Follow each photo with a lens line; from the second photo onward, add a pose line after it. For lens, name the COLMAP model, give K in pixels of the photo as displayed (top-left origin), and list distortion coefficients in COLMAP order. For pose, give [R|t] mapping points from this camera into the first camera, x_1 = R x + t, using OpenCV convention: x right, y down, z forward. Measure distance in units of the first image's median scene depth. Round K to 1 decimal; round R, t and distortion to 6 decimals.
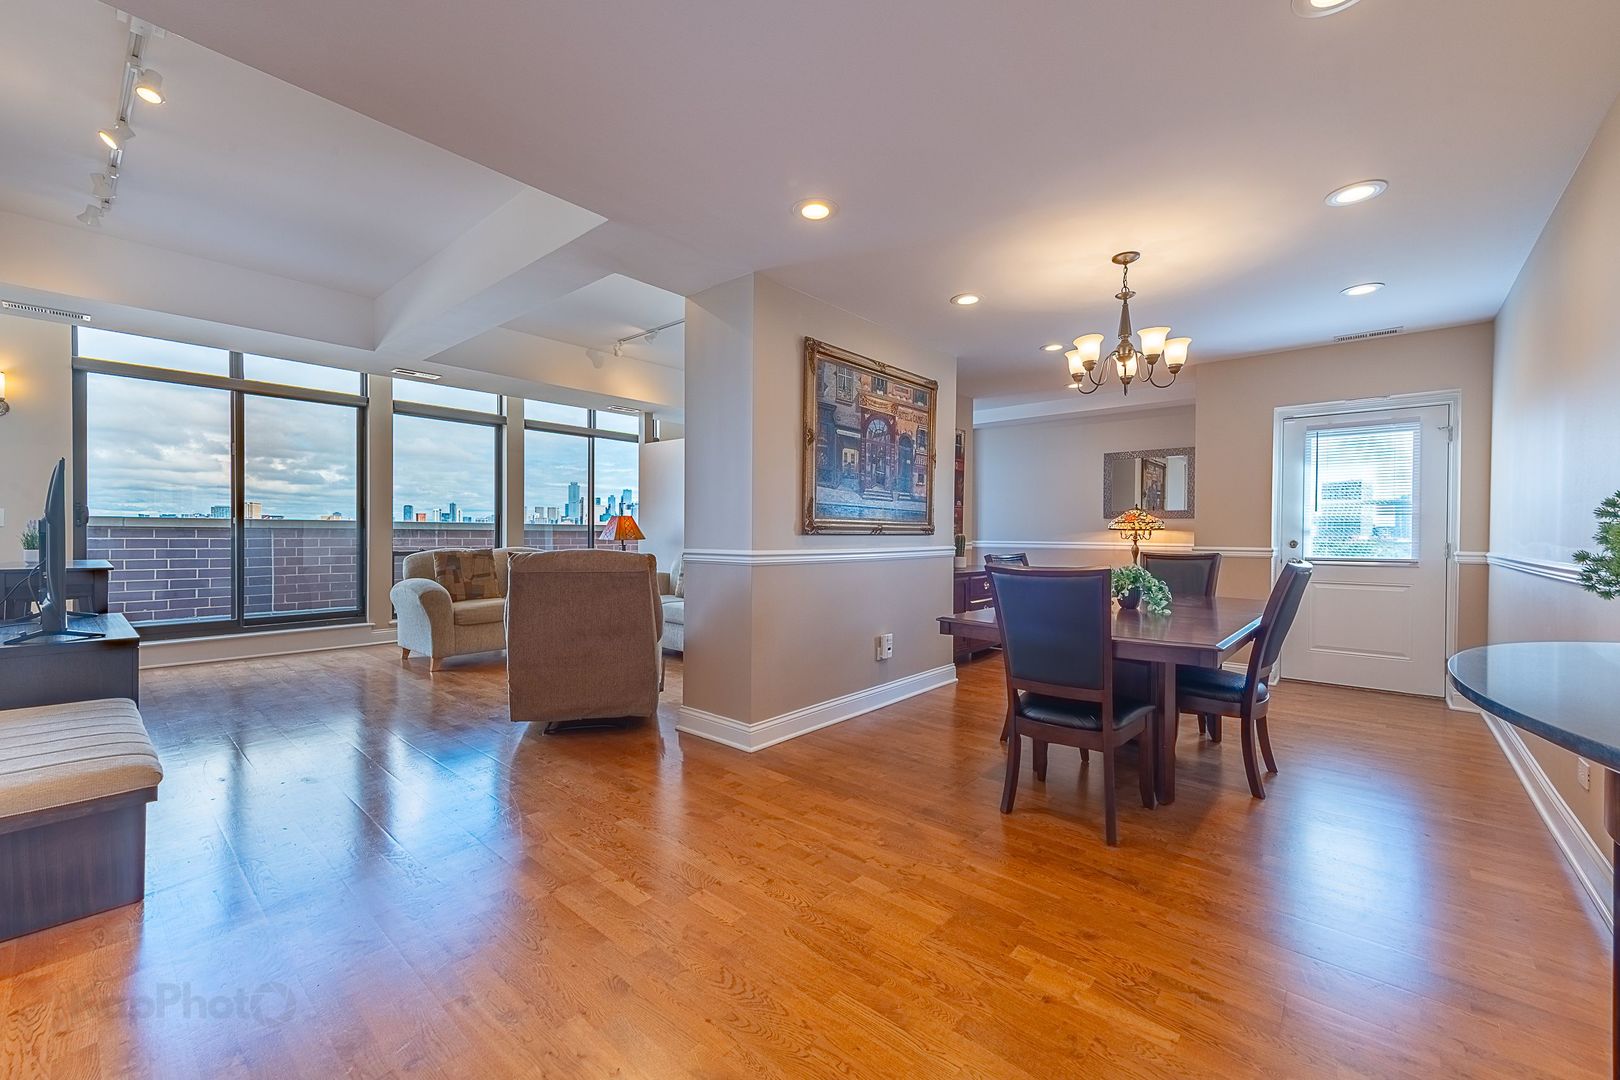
lens RADIAL K [[649.6, 0, 824.2], [0, 649.6, 536.4], [0, 0, 1]] dist [0.010503, -0.002419]
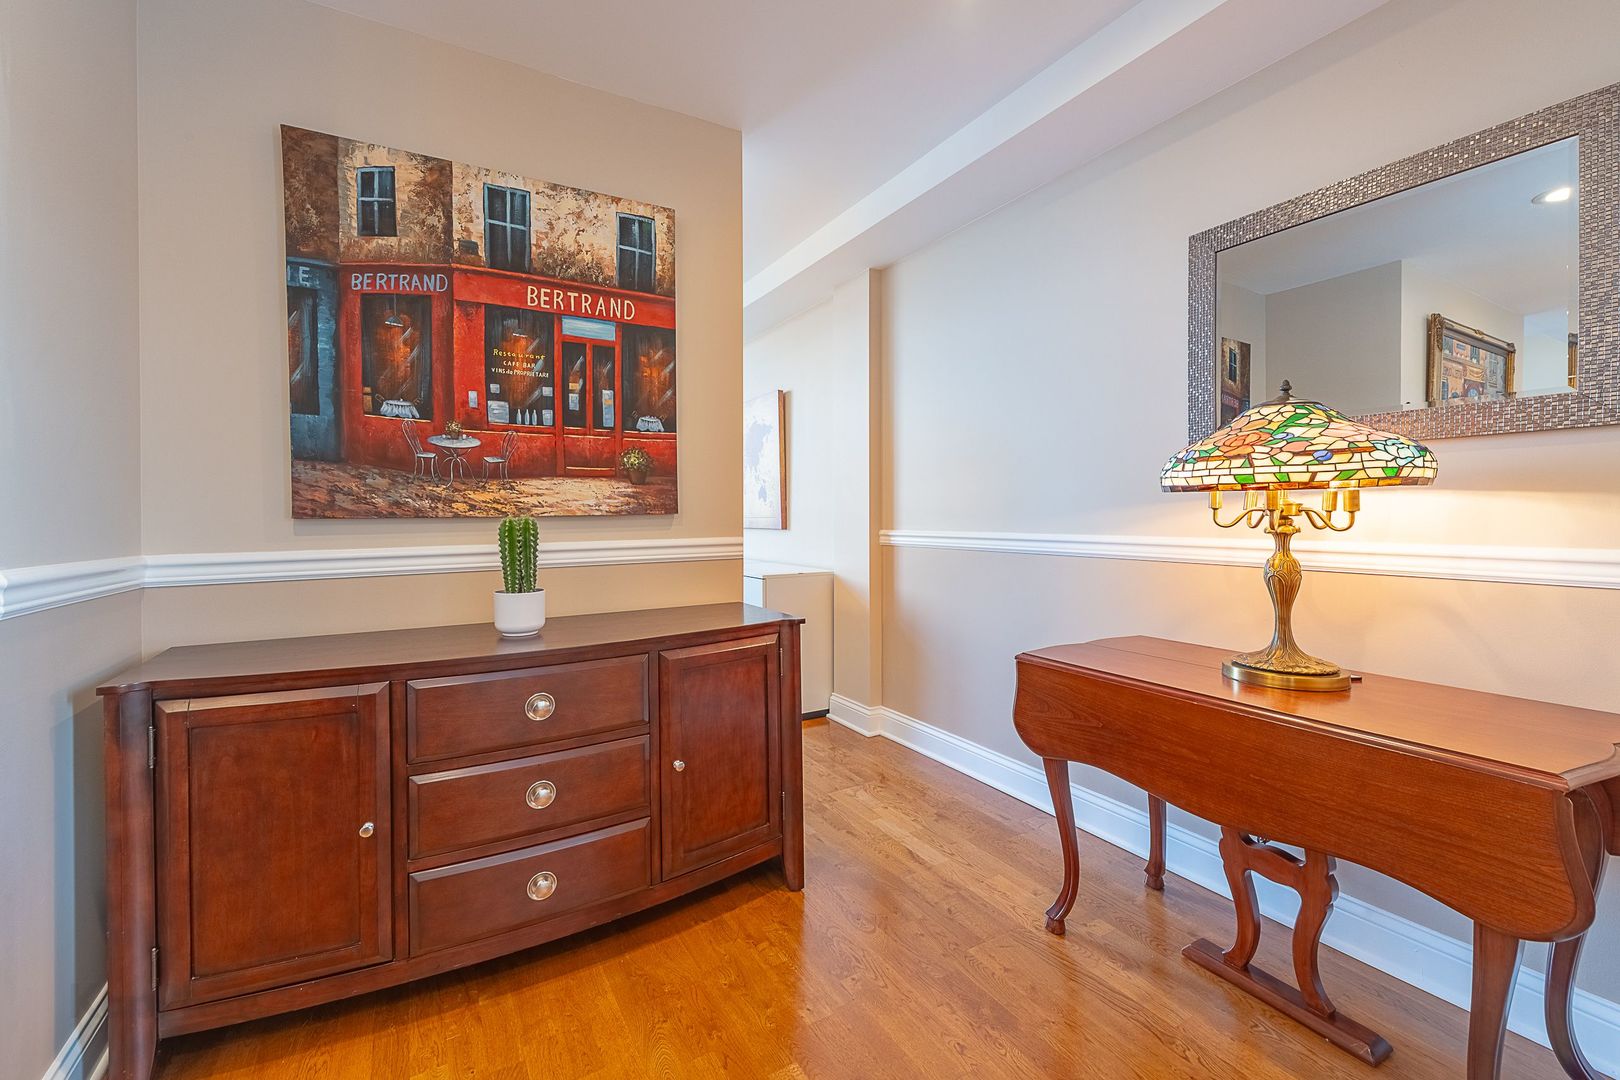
lens RADIAL K [[649.6, 0, 811.2], [0, 649.6, 524.8], [0, 0, 1]] dist [0.010503, -0.002419]
pose [[0.933117, -0.006639, -0.359510, 0.602380], [0.006559, 0.999977, -0.001442, 0.003163], [0.359512, -0.001012, 0.933140, 1.057393]]
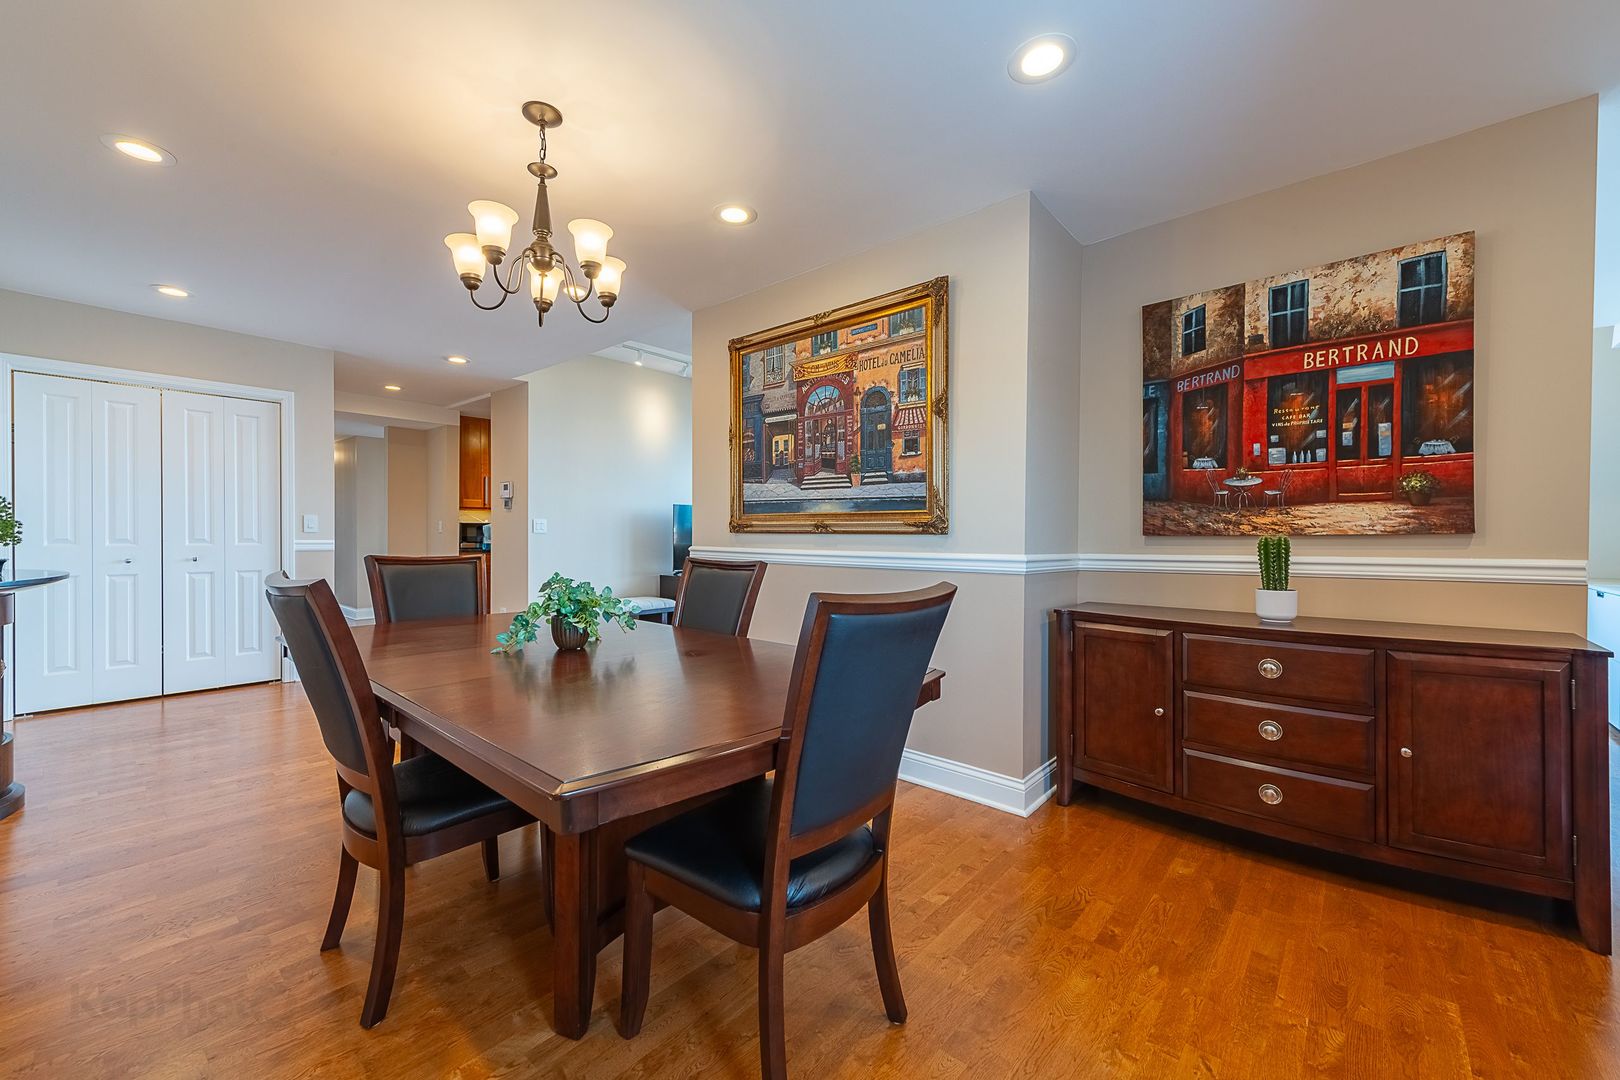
lens RADIAL K [[649.6, 0, 814.8], [0, 649.6, 540.2], [0, 0, 1]] dist [0.010503, -0.002419]
pose [[-0.033292, 0.005093, -0.999433, 0.852341], [-0.011549, 0.999918, 0.005480, 0.001850], [0.999379, 0.011725, -0.033231, 0.996943]]
